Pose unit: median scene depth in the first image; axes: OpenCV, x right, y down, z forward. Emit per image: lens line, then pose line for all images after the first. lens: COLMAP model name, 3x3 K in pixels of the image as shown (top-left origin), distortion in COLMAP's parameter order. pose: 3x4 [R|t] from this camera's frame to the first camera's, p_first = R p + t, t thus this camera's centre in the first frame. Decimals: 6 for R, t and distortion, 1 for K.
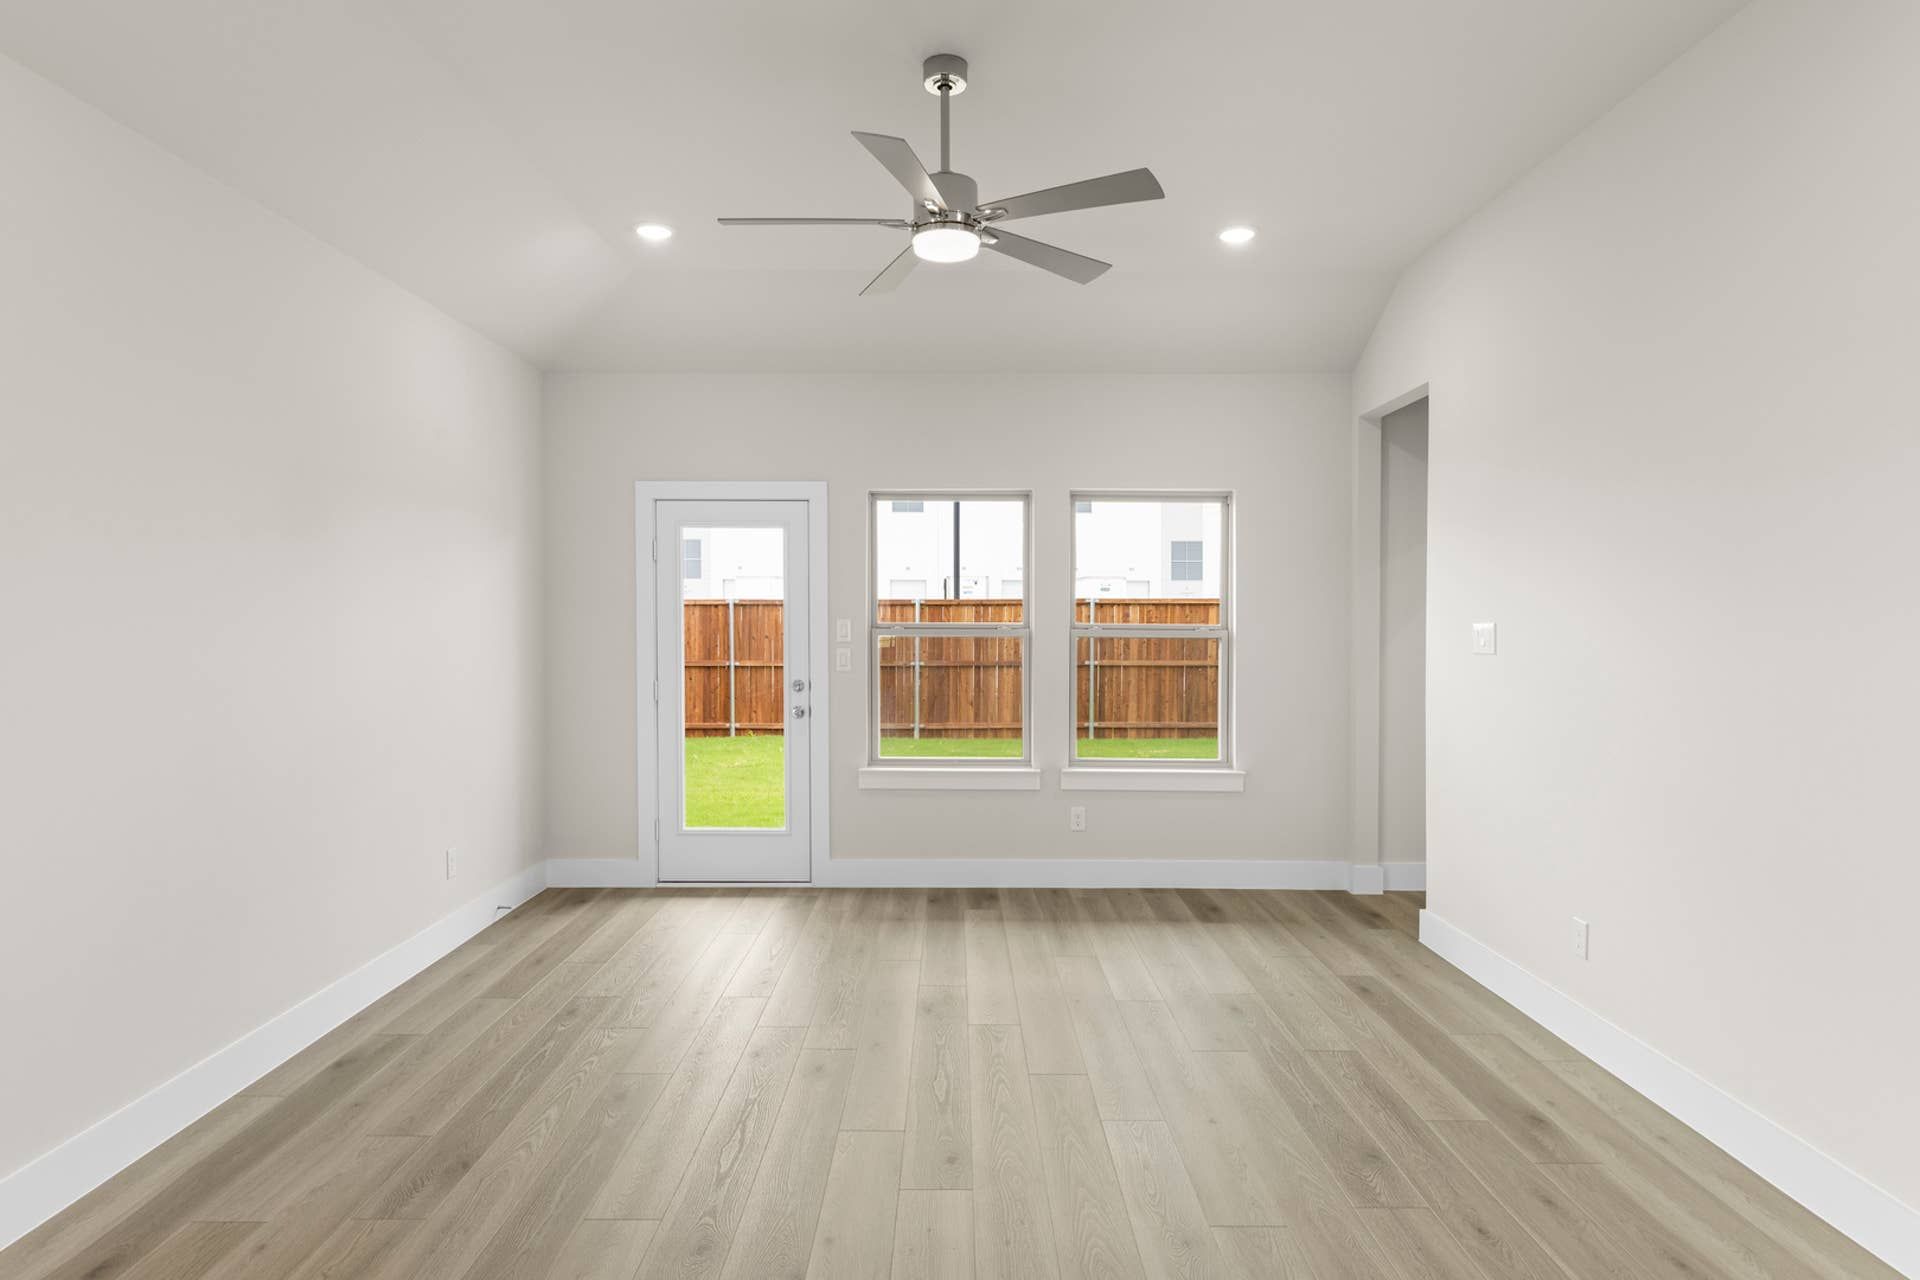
lens RADIAL K [[1096.9, 0, 970.1], [0, 1096.9, 670.5], [0, 0, 1]] dist [0.020151, -0.000539]
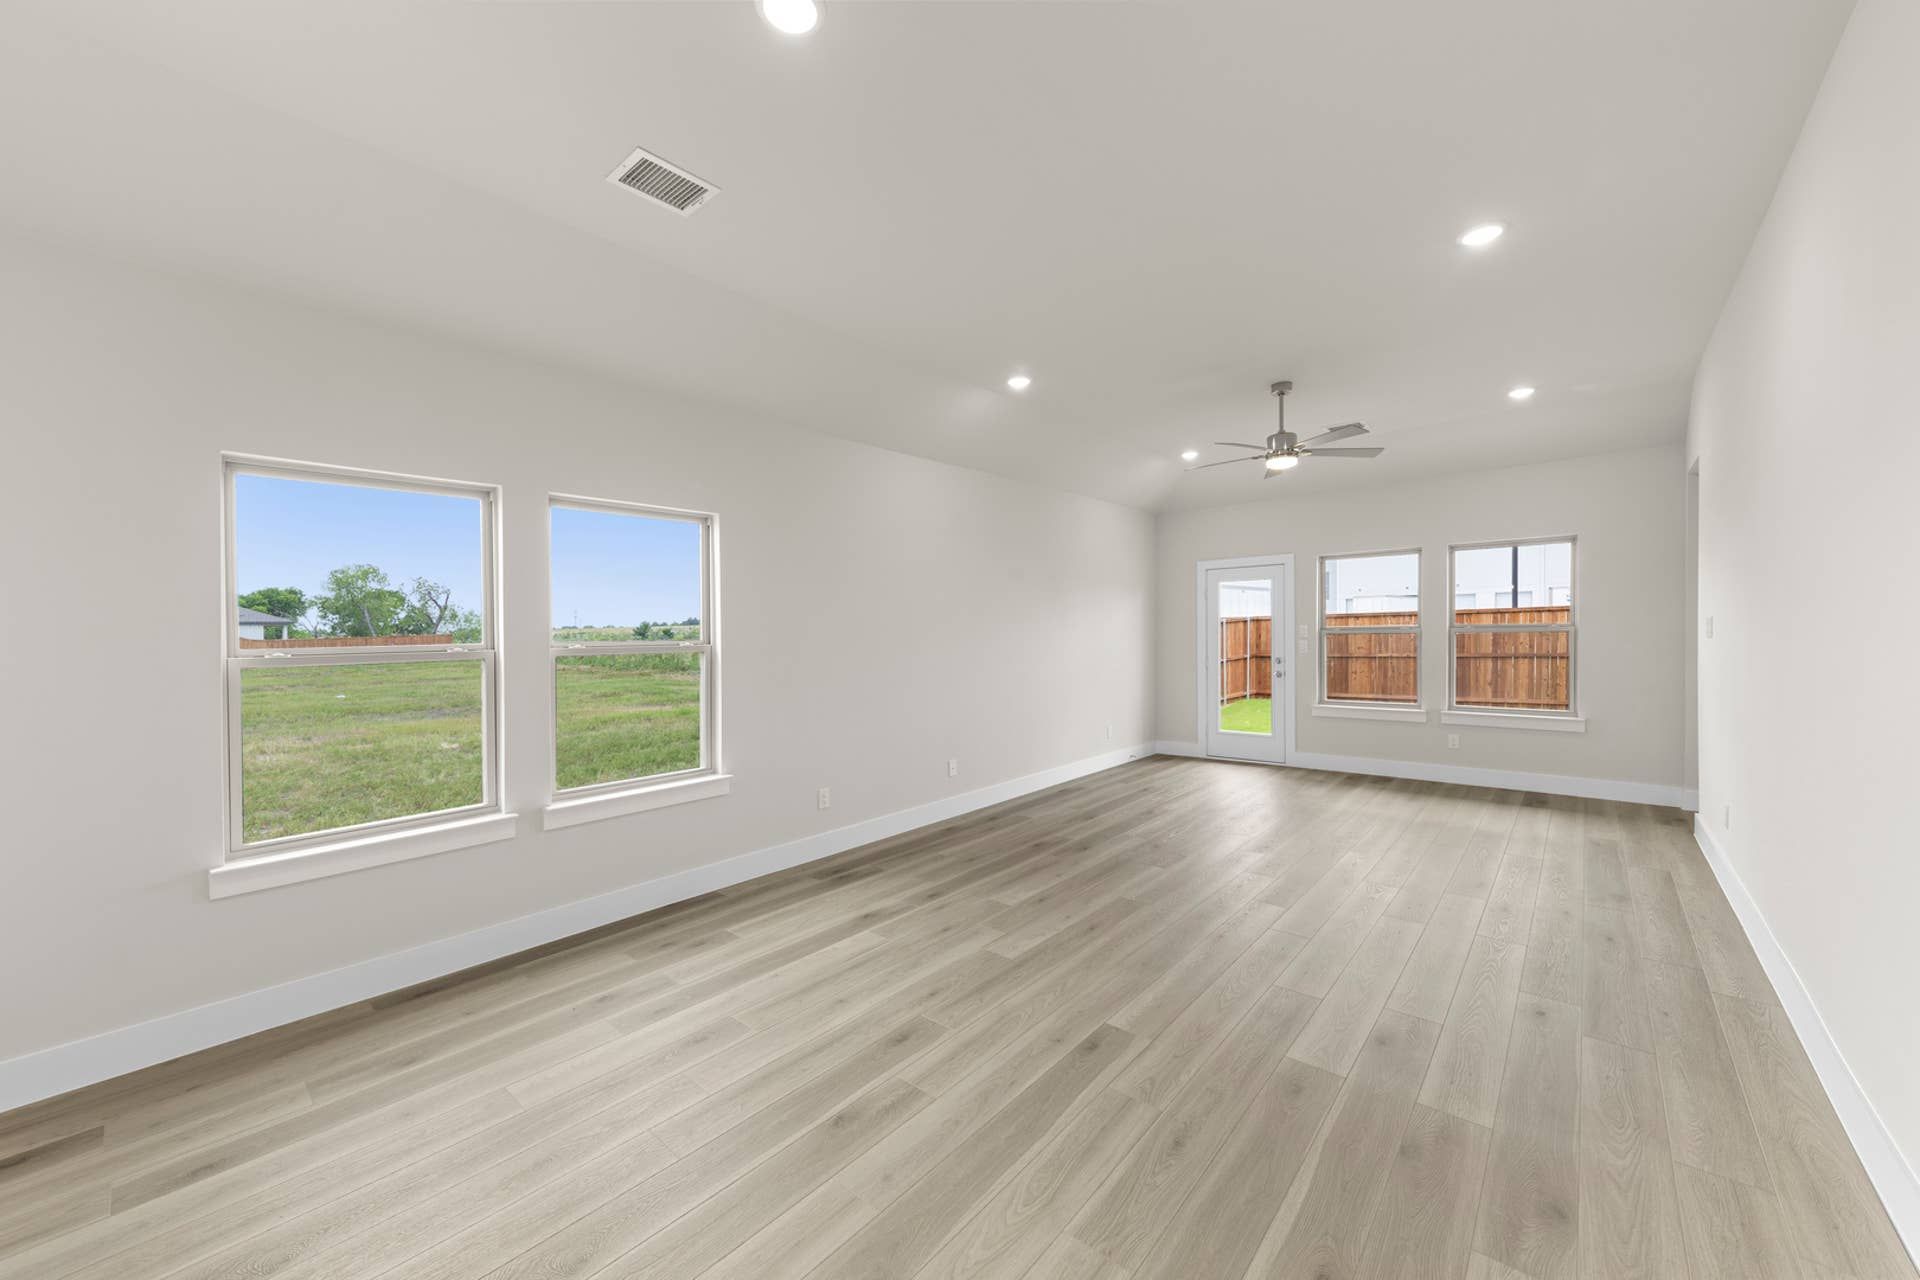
lens RADIAL K [[715.9, 0, 955.9], [0, 715.9, 636.3], [0, 0, 1]] dist [0.001012, -0.000098]
pose [[0.747559, -0.014123, -0.664045, 0.253120], [-0.010811, 0.999383, -0.033424, 0.019218], [0.664107, 0.032165, 0.746945, -0.311417]]
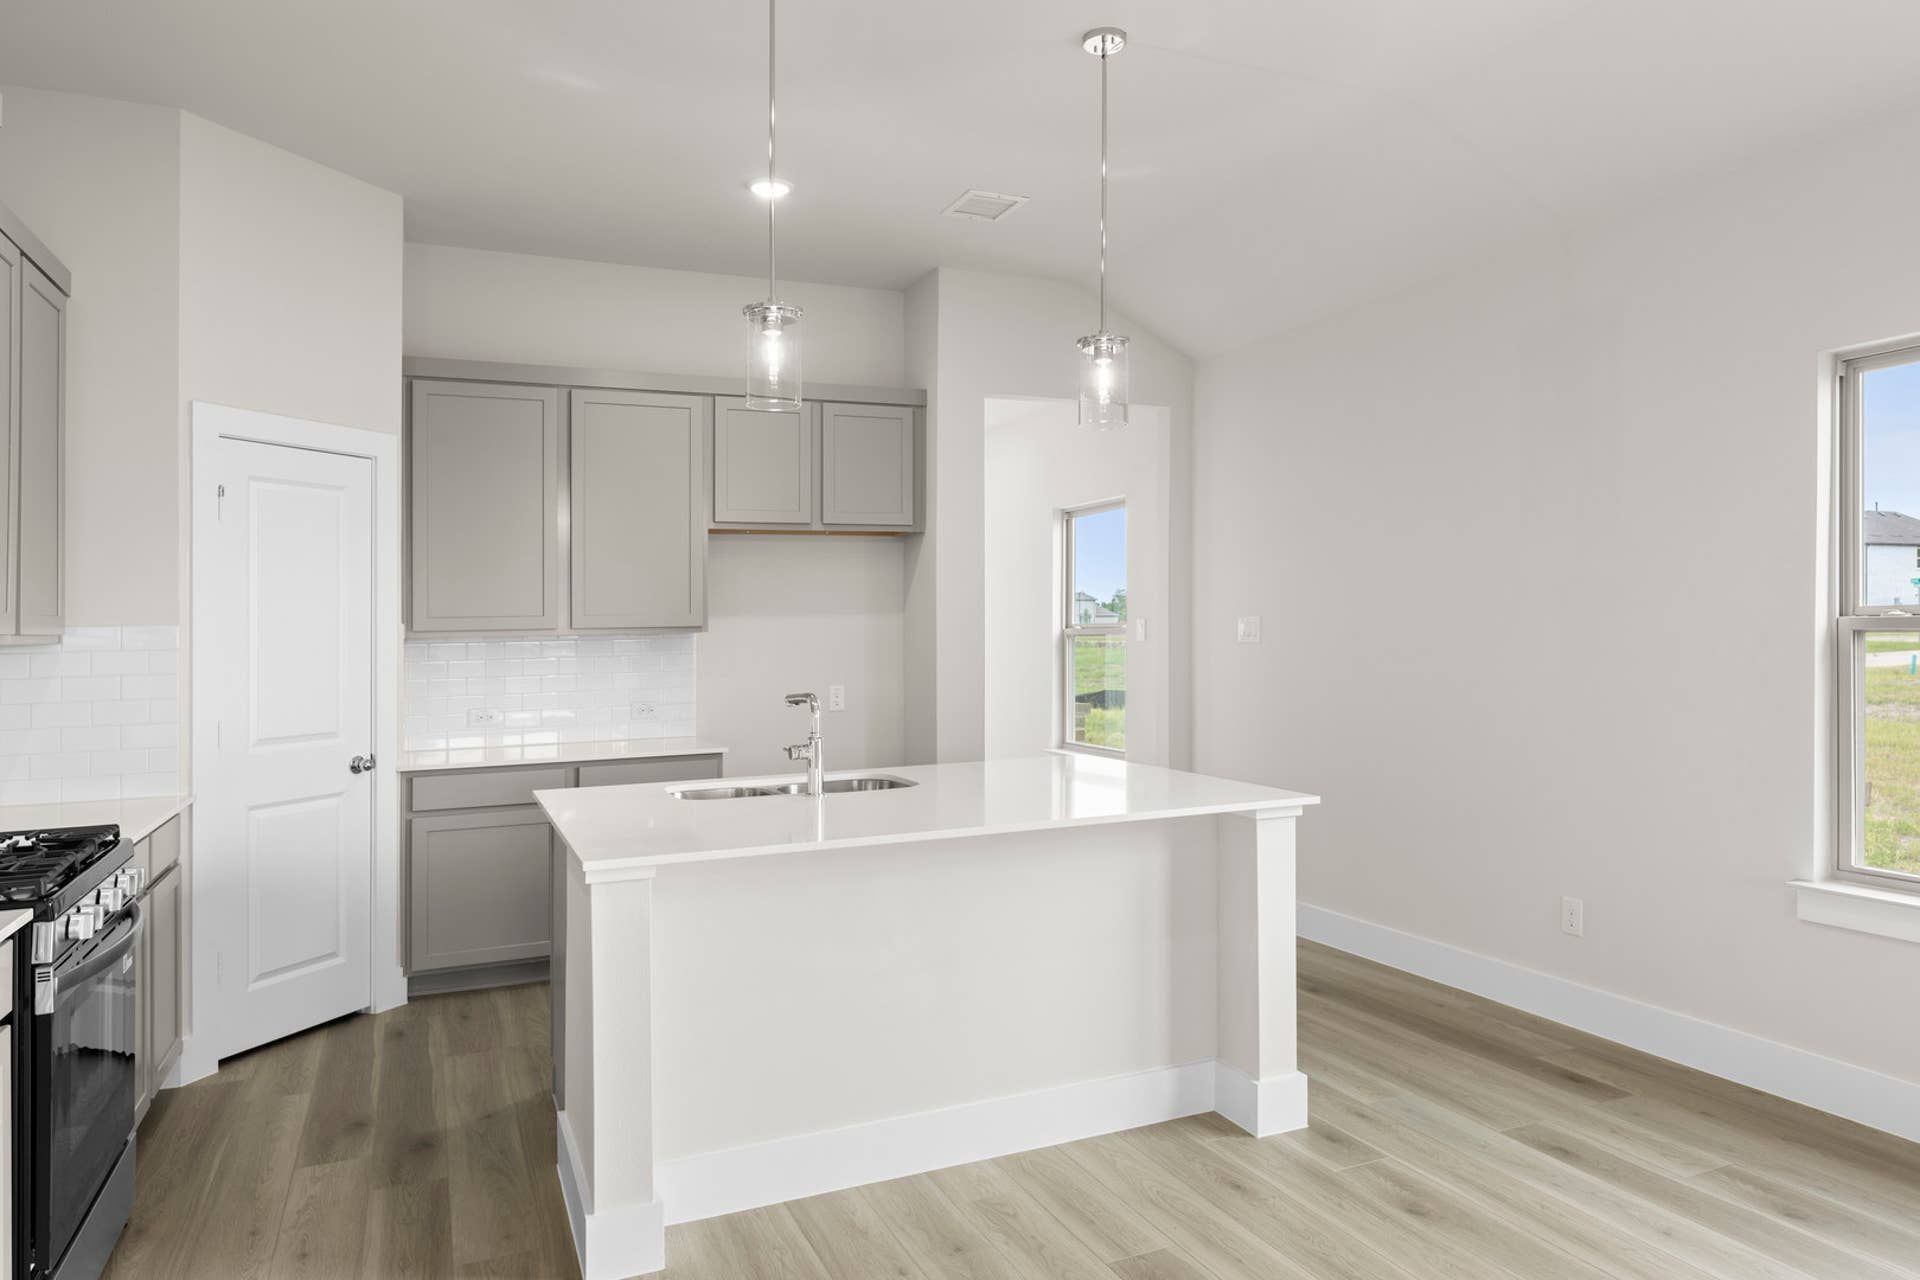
lens RADIAL K [[1265.3, 0, 1000.2], [0, 1265.3, 577.6], [0, 0, 1]] dist [-0.003150, 0.003314]
pose [[-0.913209, 0.001382, -0.407490, 0.226103], [-0.001166, 0.999981, 0.006004, 0.002036], [0.407491, 0.005958, -0.913190, 0.102133]]
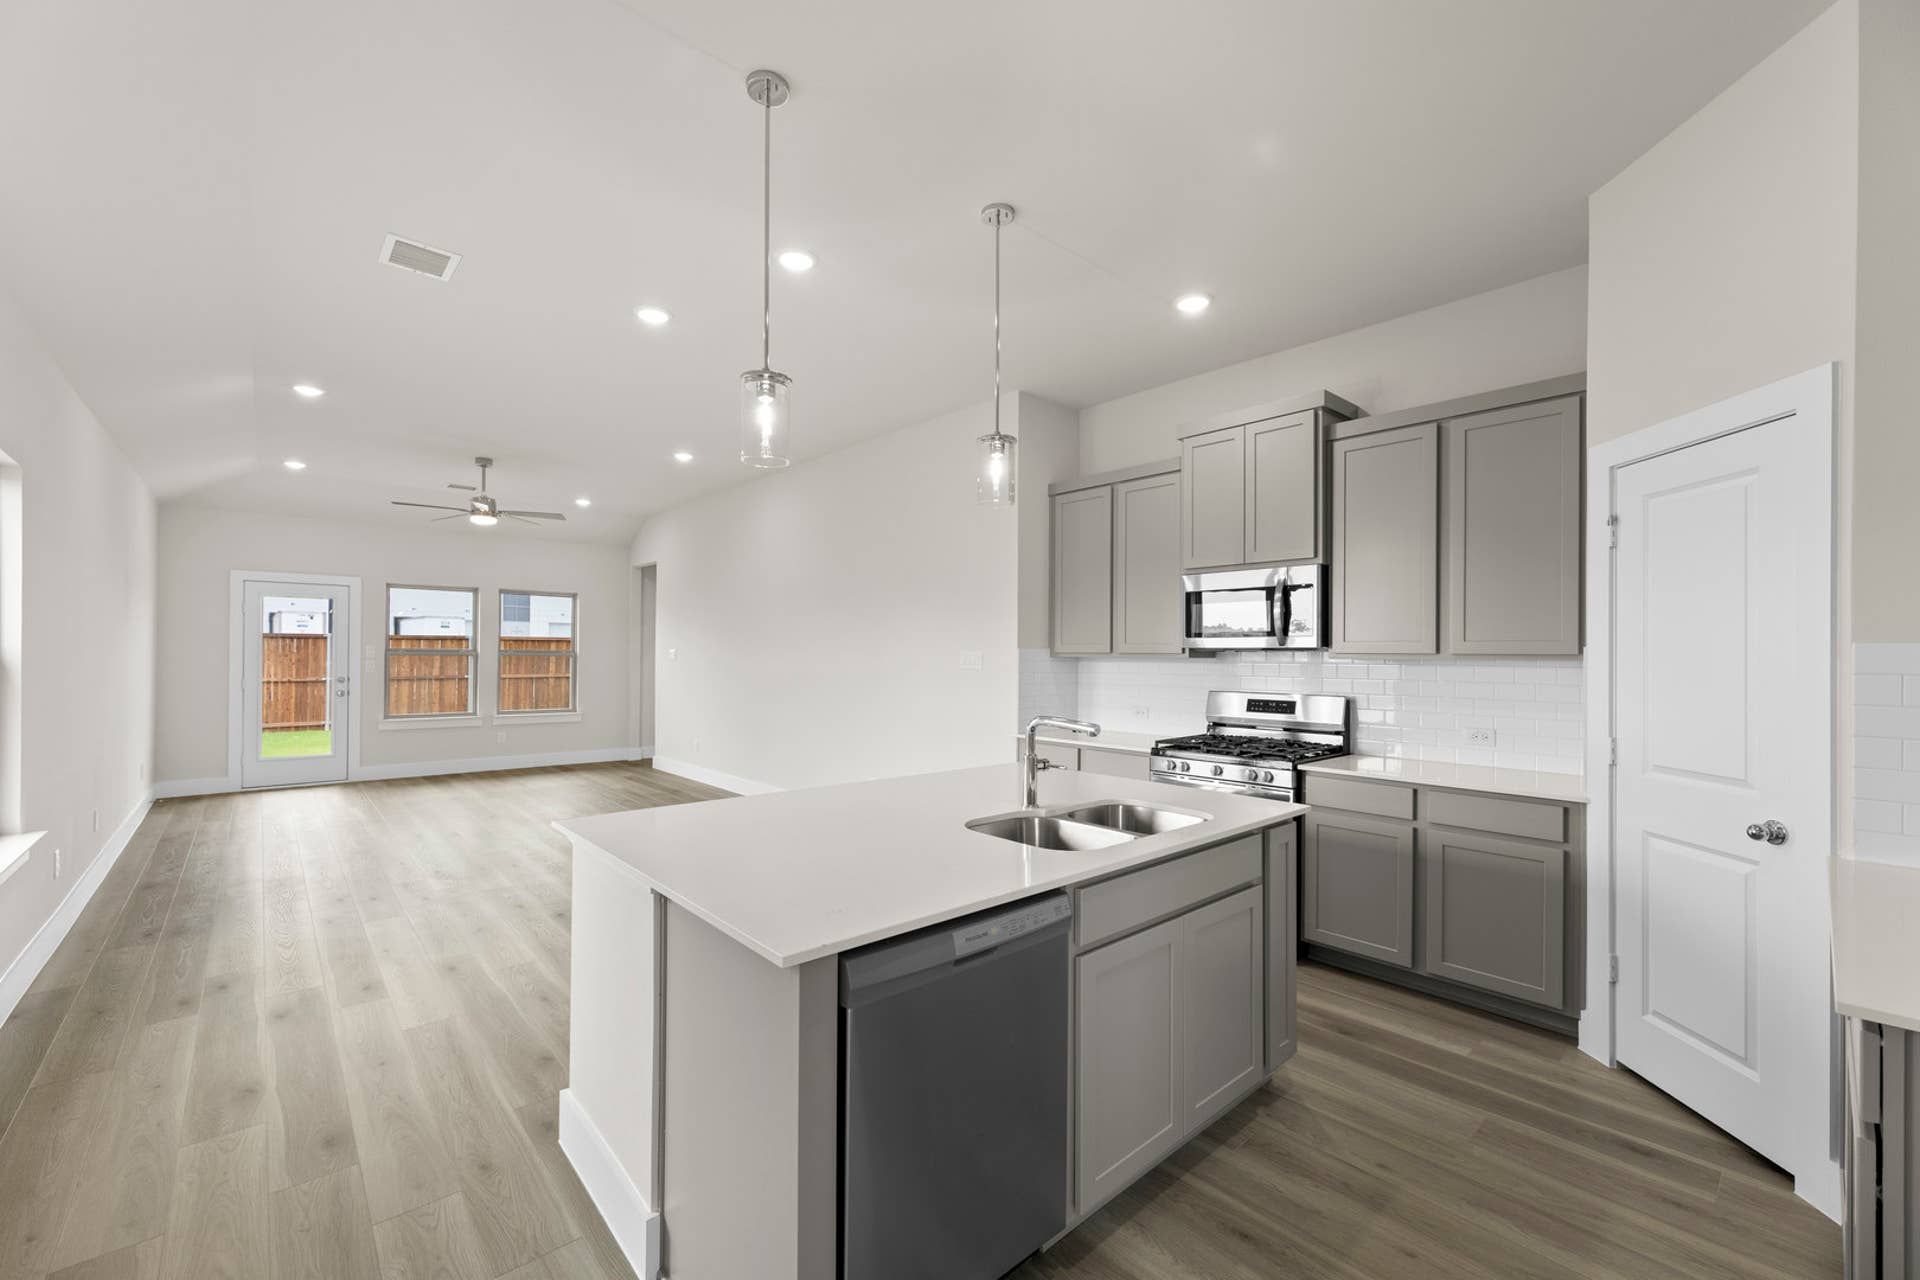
lens RADIAL K [[782.1, 0, 956.6], [0, 782.1, 632.4], [0, 0, 1]] dist [-0.030414, 0.017255]
pose [[0.755796, 0.022671, 0.654415, -0.229296], [0.024482, 0.997723, -0.062839, 0.042642], [-0.654350, 0.063515, 0.753520, -0.761653]]
